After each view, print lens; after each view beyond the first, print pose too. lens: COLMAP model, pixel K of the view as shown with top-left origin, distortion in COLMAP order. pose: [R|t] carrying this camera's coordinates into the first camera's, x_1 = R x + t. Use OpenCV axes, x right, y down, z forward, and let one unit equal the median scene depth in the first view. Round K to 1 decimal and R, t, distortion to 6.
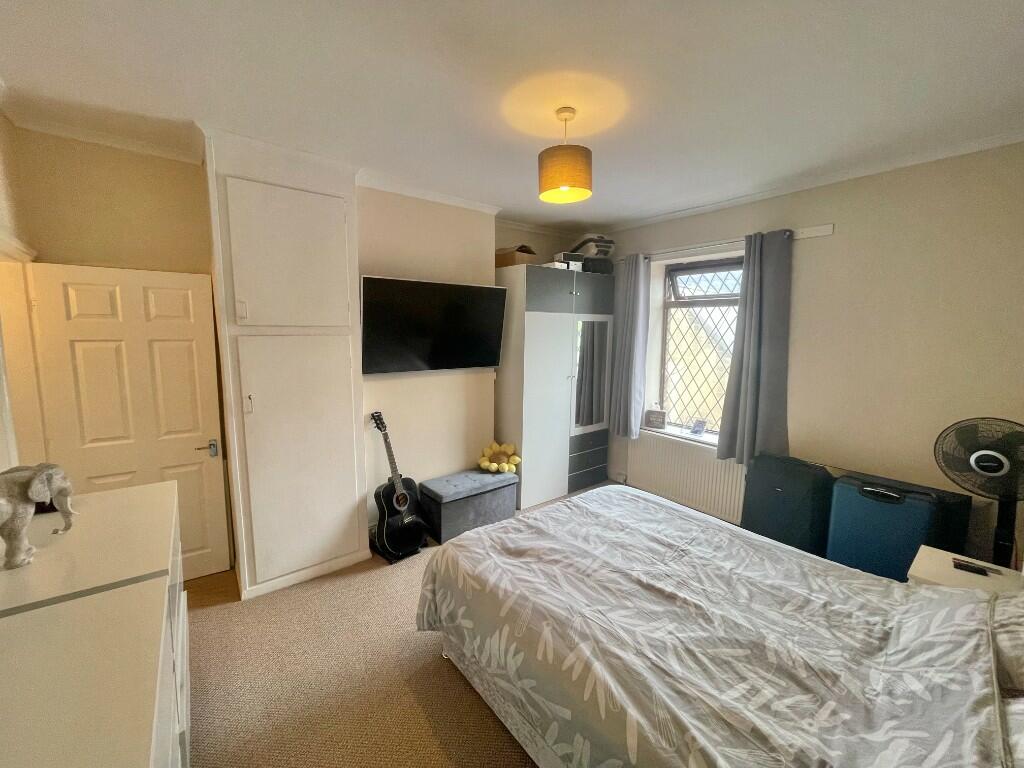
lens RADIAL K [[413.7, 0, 514.4], [0, 413.7, 382.0], [0, 0, 1]] dist [0.000127, -0.000186]
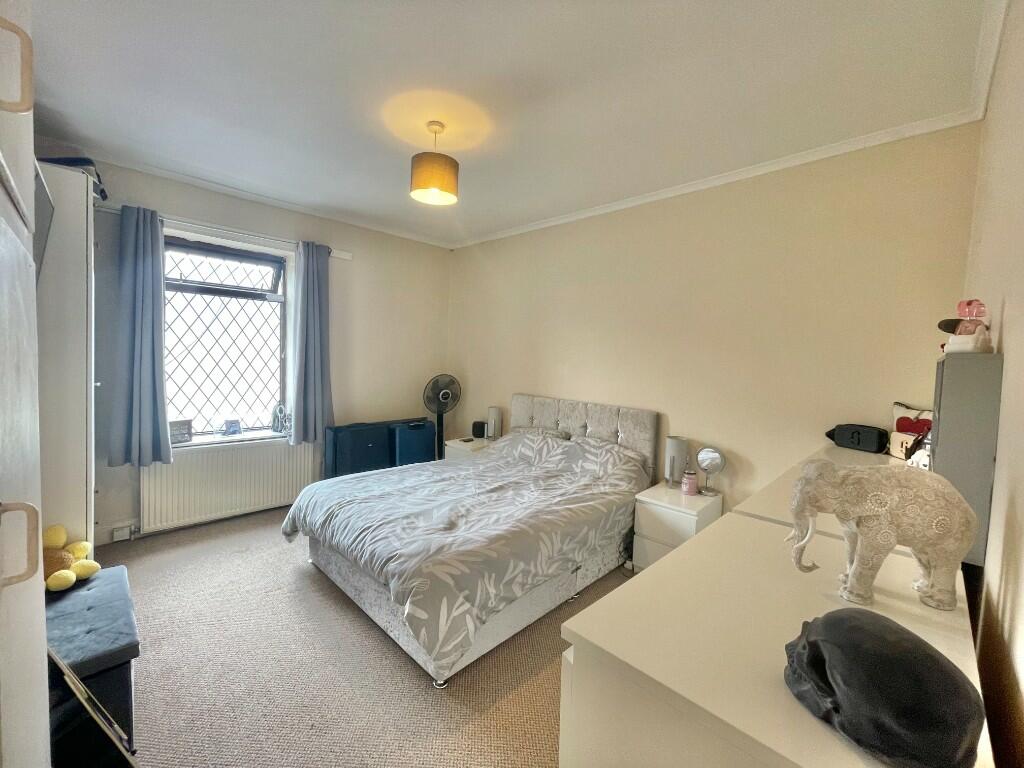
lens RADIAL K [[413.7, 0, 514.4], [0, 413.7, 382.0], [0, 0, 1]] dist [0.000127, -0.000186]
pose [[-0.117353, -0.076256, 0.990158, -1.070023], [0.093366, 0.991784, 0.087447, -0.025426], [-0.988692, 0.102710, -0.109269, 0.960569]]
